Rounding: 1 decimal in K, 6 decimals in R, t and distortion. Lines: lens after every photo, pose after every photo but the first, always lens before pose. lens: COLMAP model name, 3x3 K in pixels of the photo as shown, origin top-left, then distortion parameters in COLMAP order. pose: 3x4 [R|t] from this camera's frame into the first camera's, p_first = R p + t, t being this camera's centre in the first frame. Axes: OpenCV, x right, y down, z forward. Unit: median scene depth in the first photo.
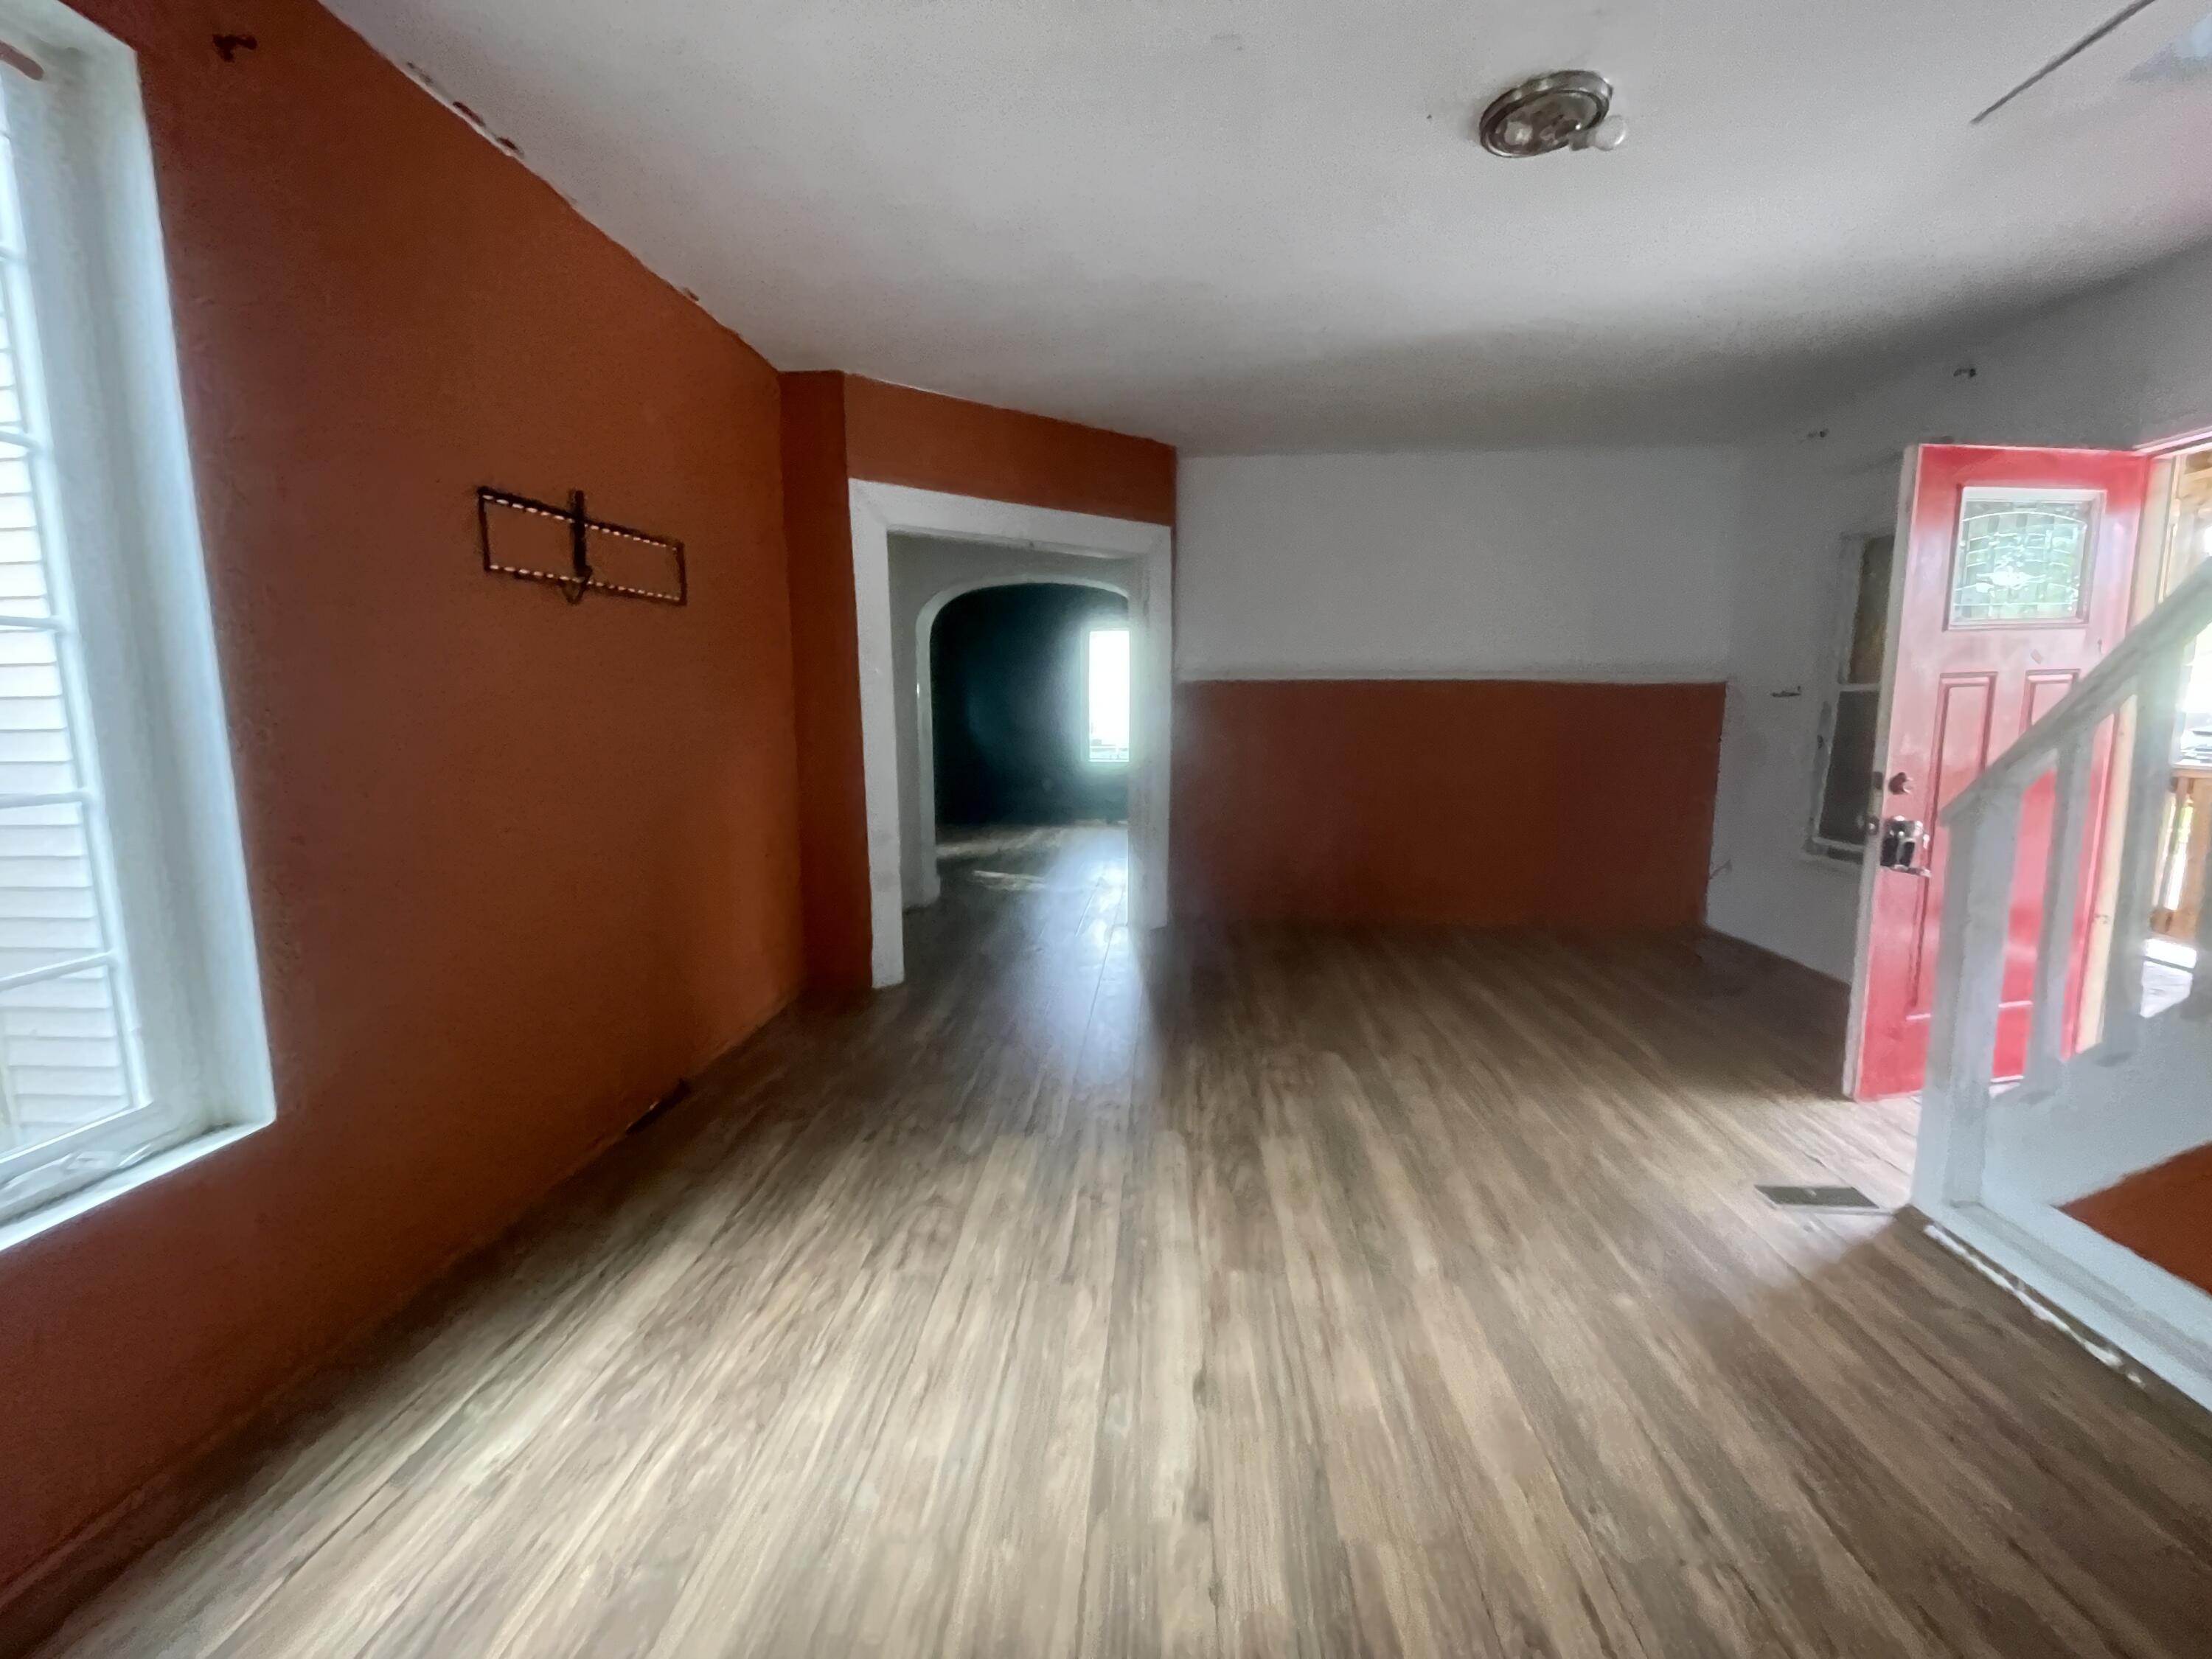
lens RADIAL K [[893.0, 0, 1093.3], [0, 893.0, 825.8], [0, 0, 1]] dist [0.003980, -0.000922]
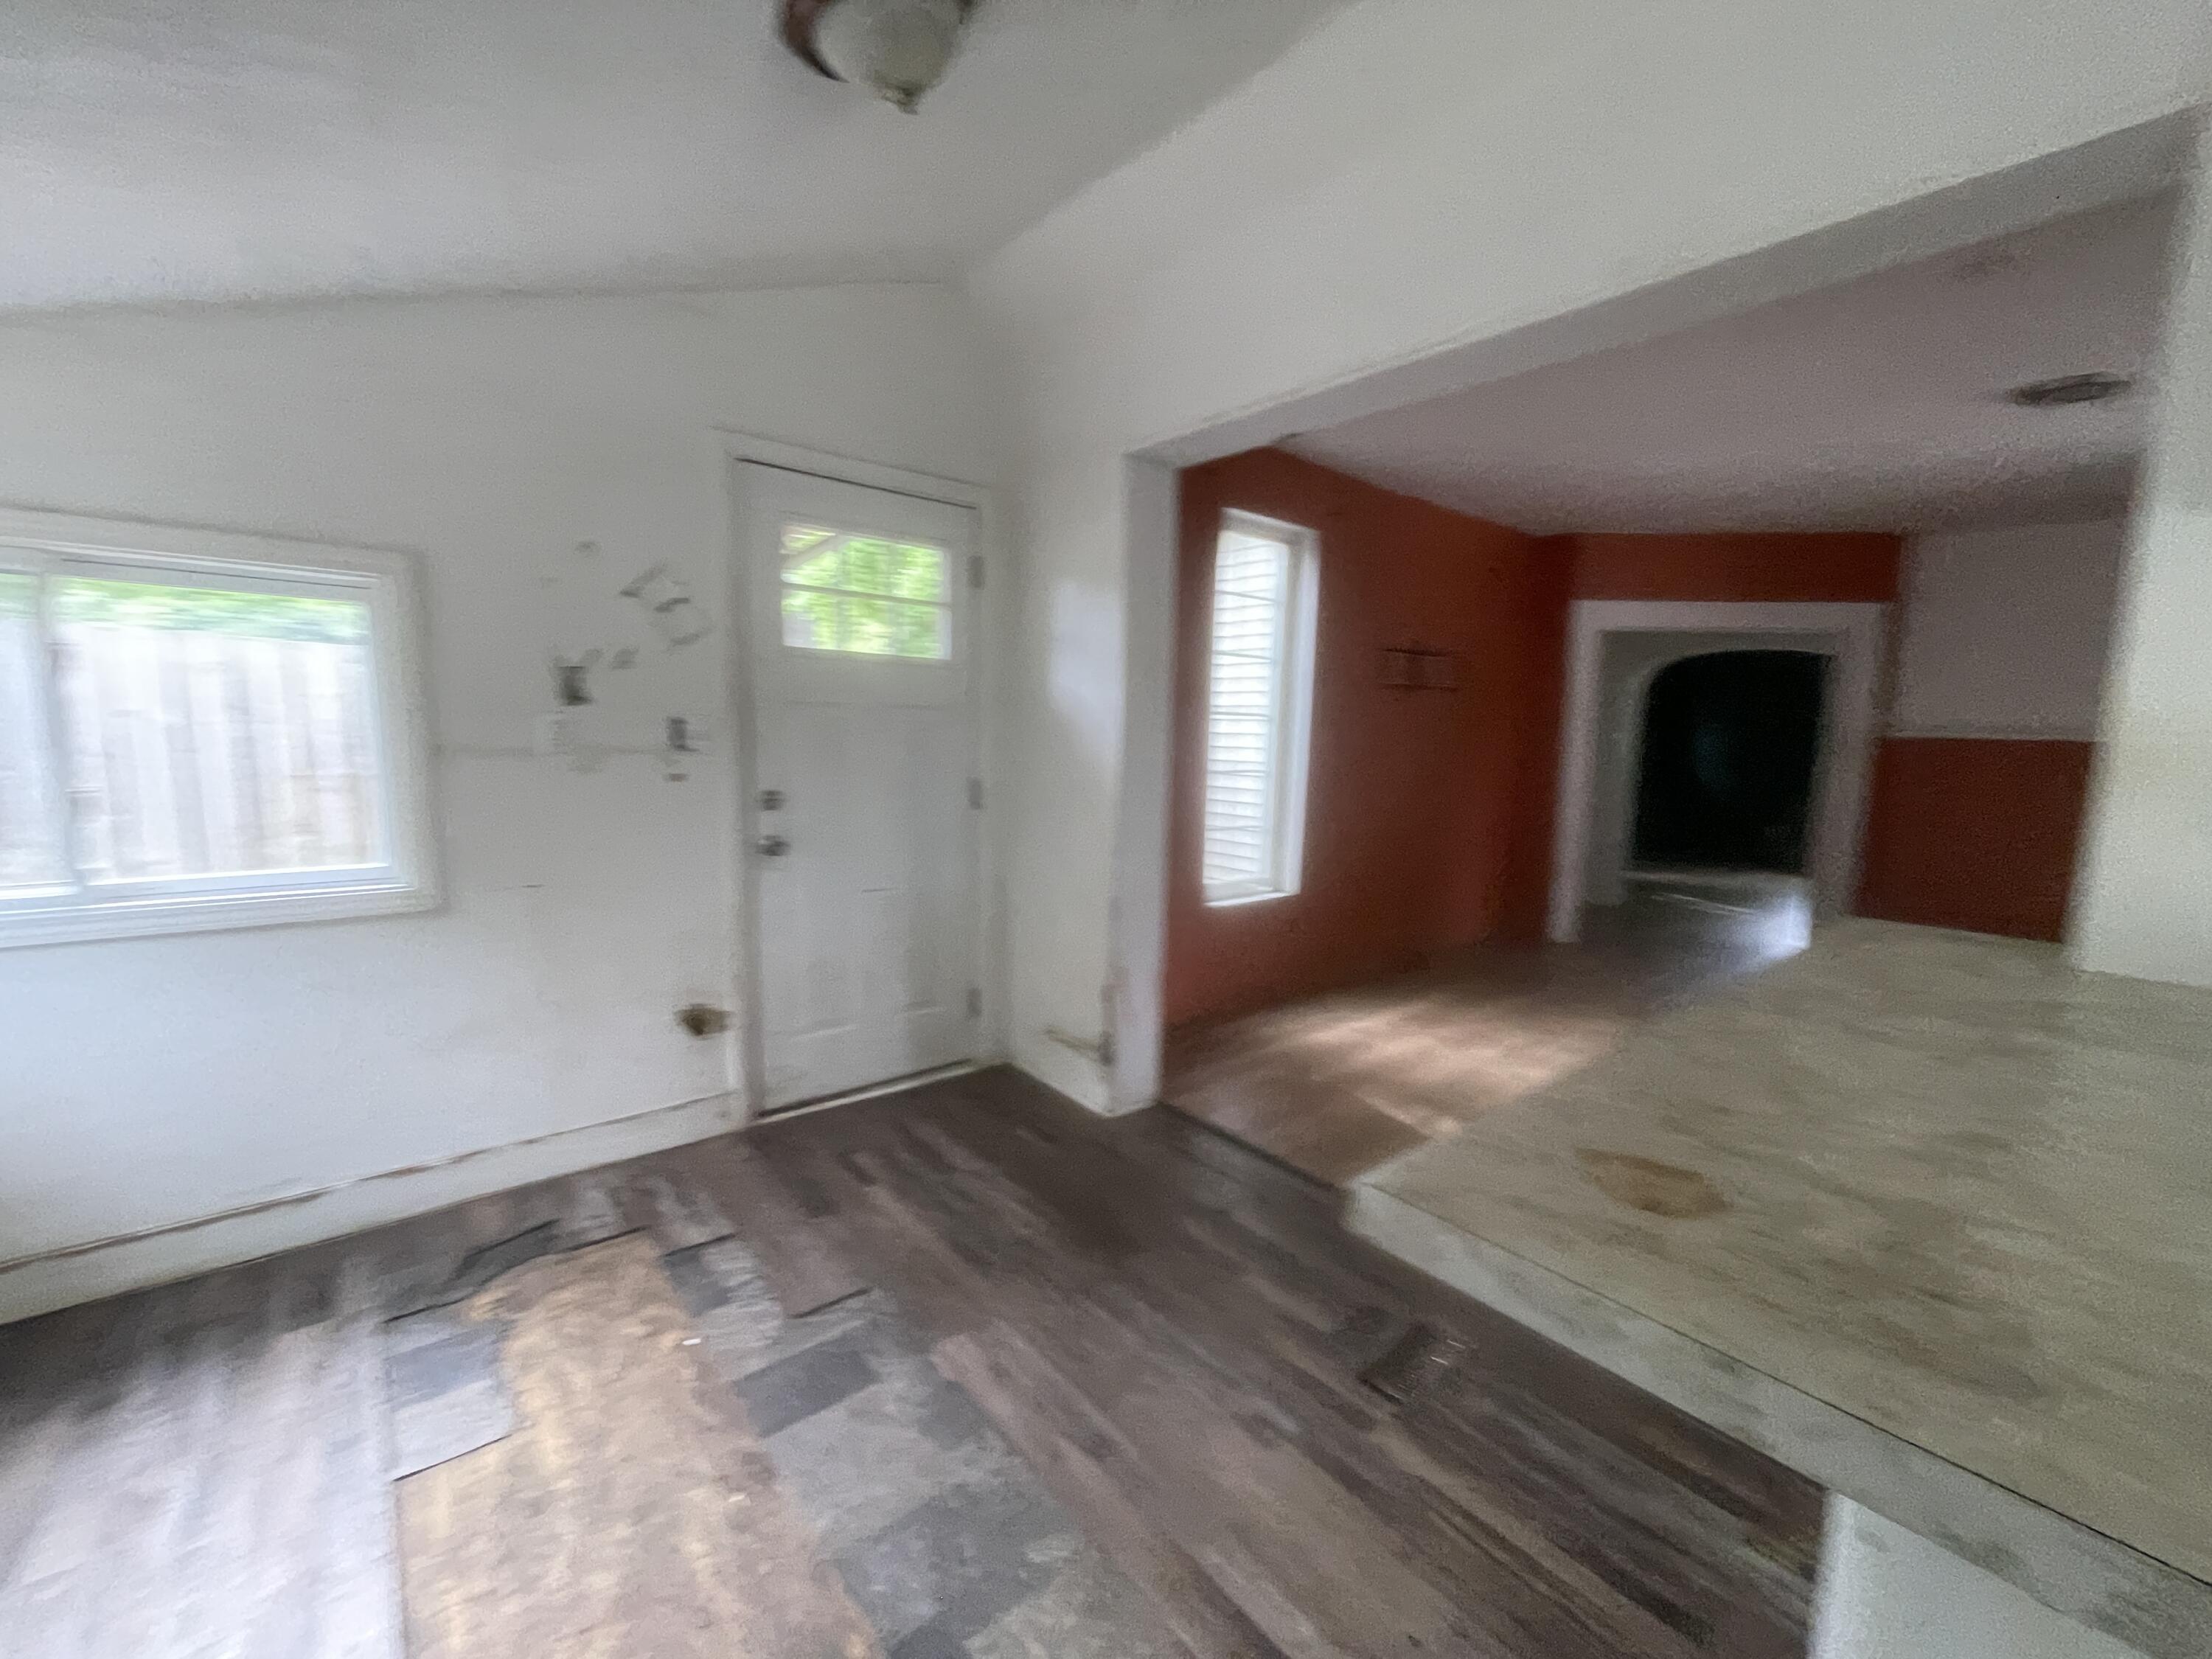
lens RADIAL K [[893.0, 0, 1082.8], [0, 893.0, 837.6], [0, 0, 1]] dist [0.003980, -0.000922]
pose [[0.709105, 0.111538, -0.696225, 0.351892], [-0.127199, 0.991445, 0.029281, 0.109814], [0.693535, 0.067796, 0.717226, -0.972726]]
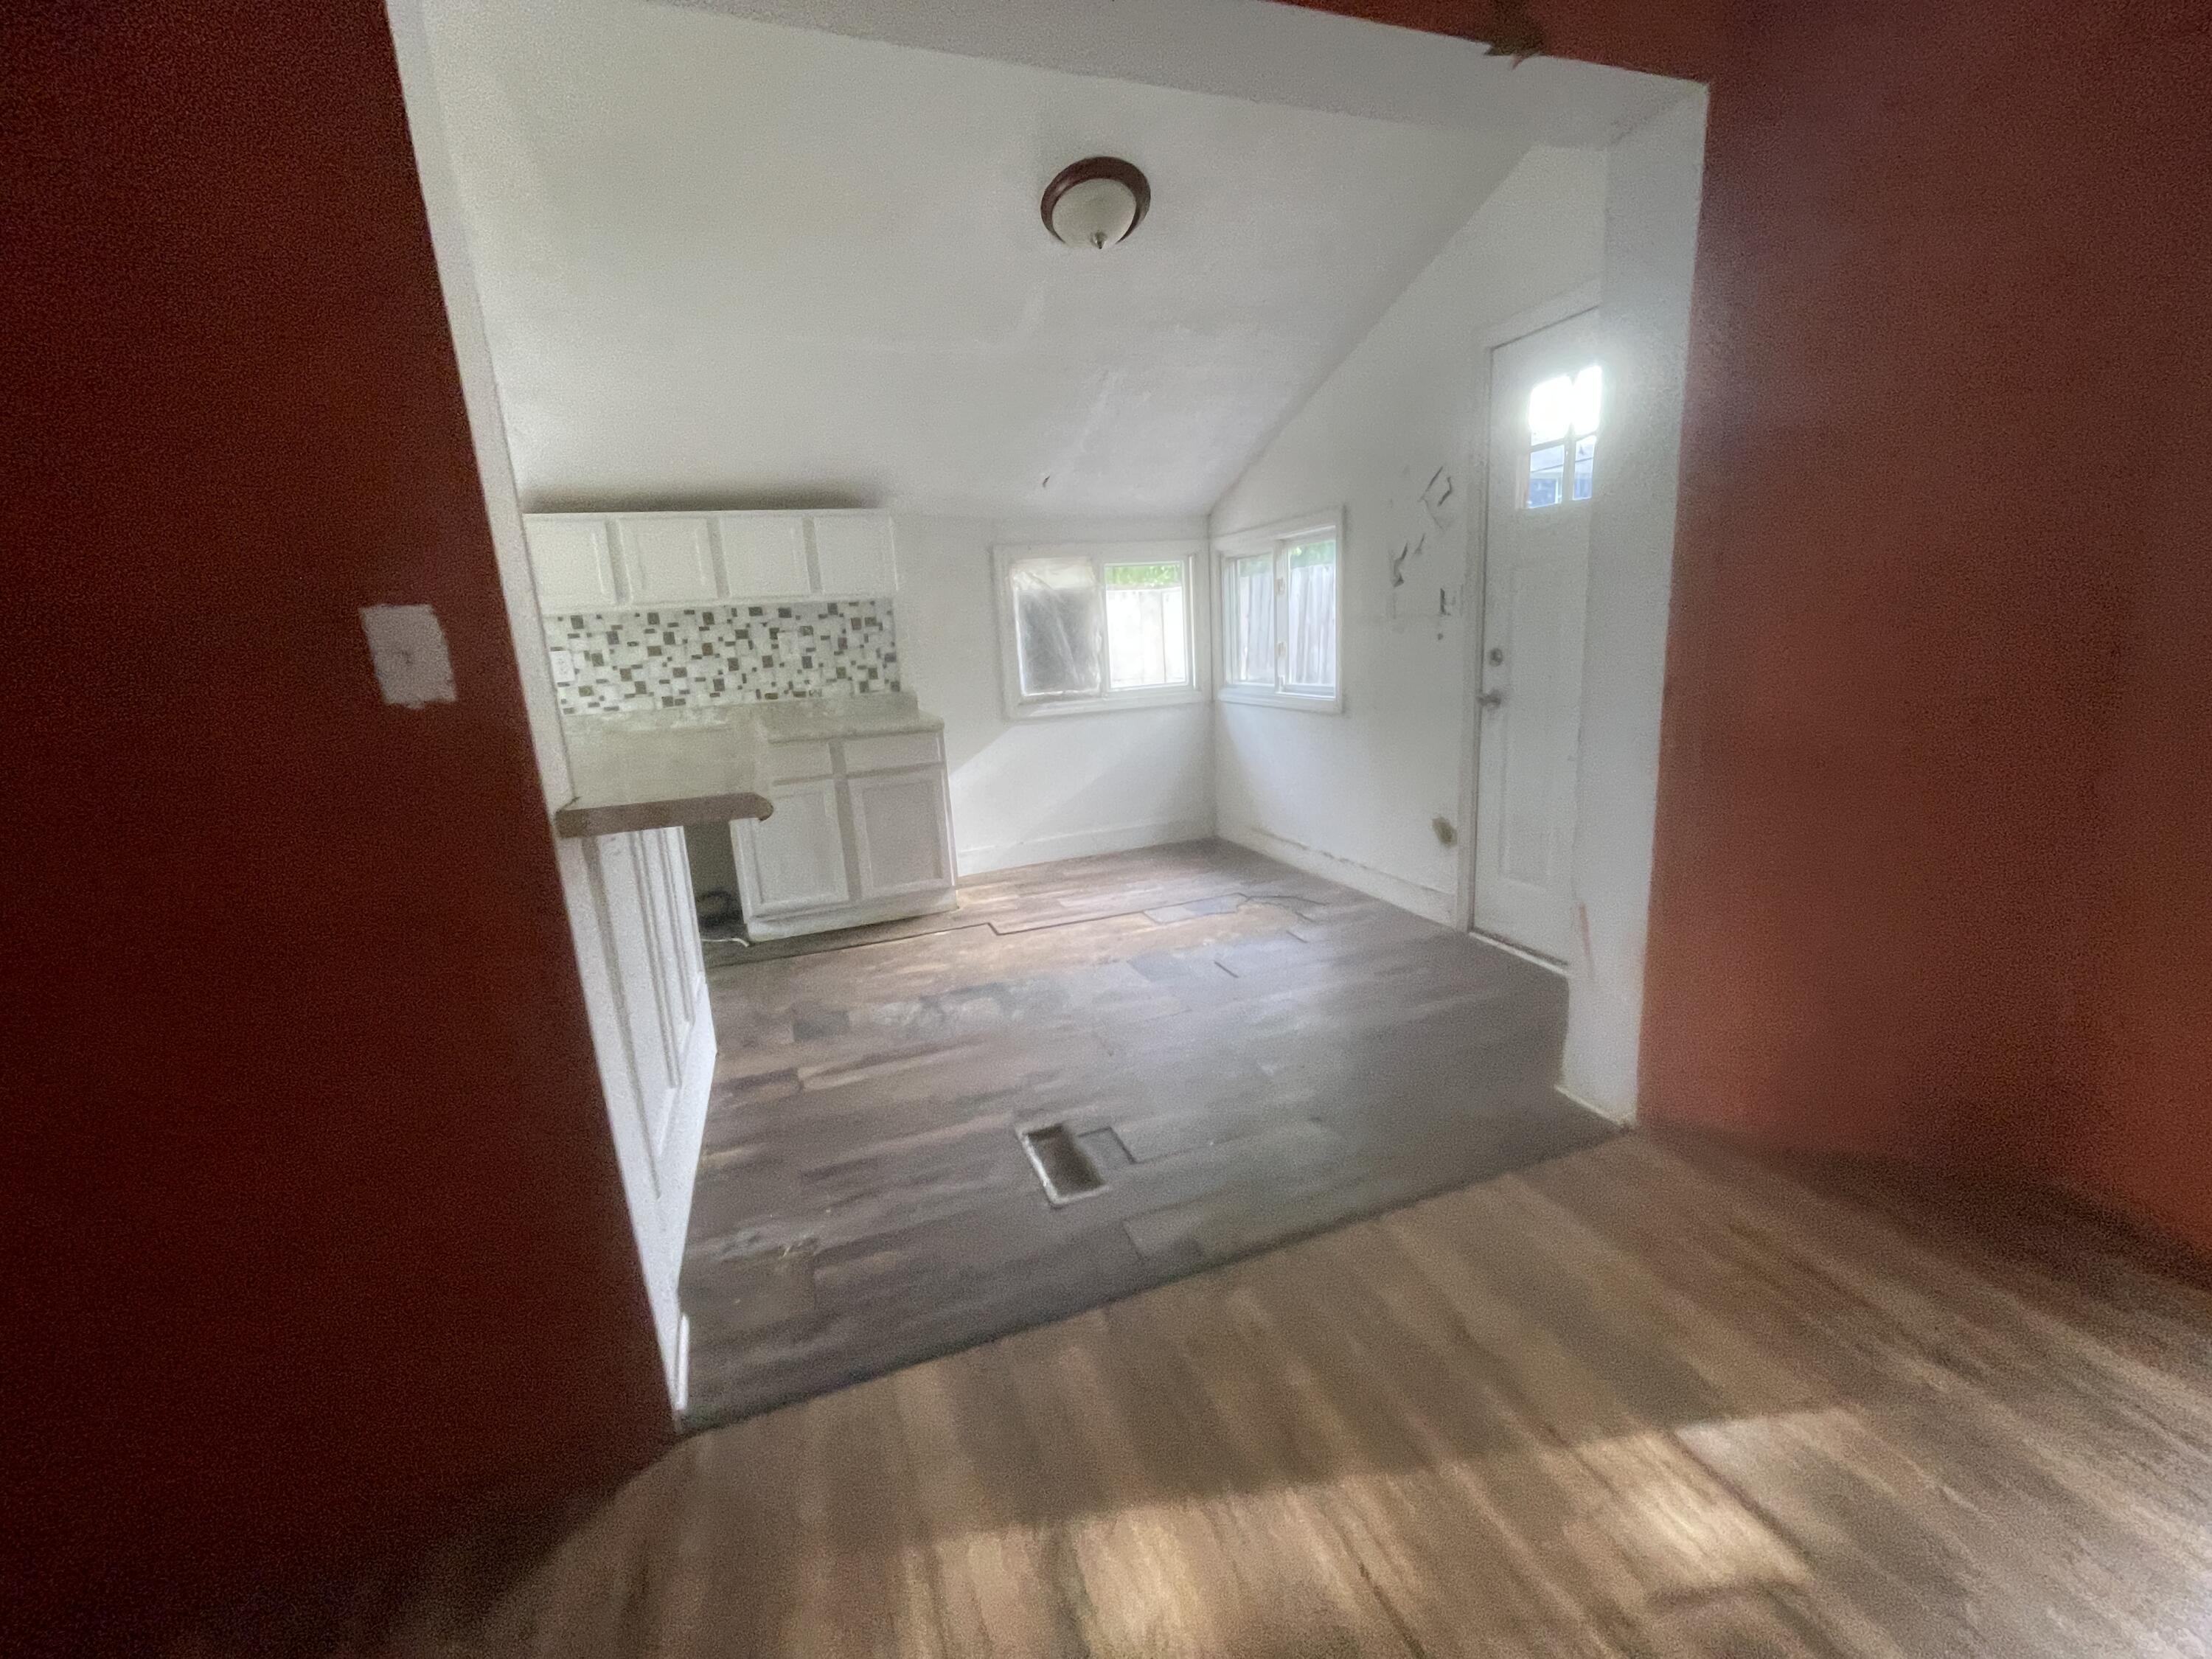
lens RADIAL K [[893.0, 0, 1096.5], [0, 893.0, 837.4], [0, 0, 1]] dist [0.003980, -0.000922]
pose [[-0.898897, 0.152301, -0.410839, 0.345800], [0.001519, 0.938723, 0.344668, -0.056254], [0.438158, 0.309197, -0.844047, 0.498281]]
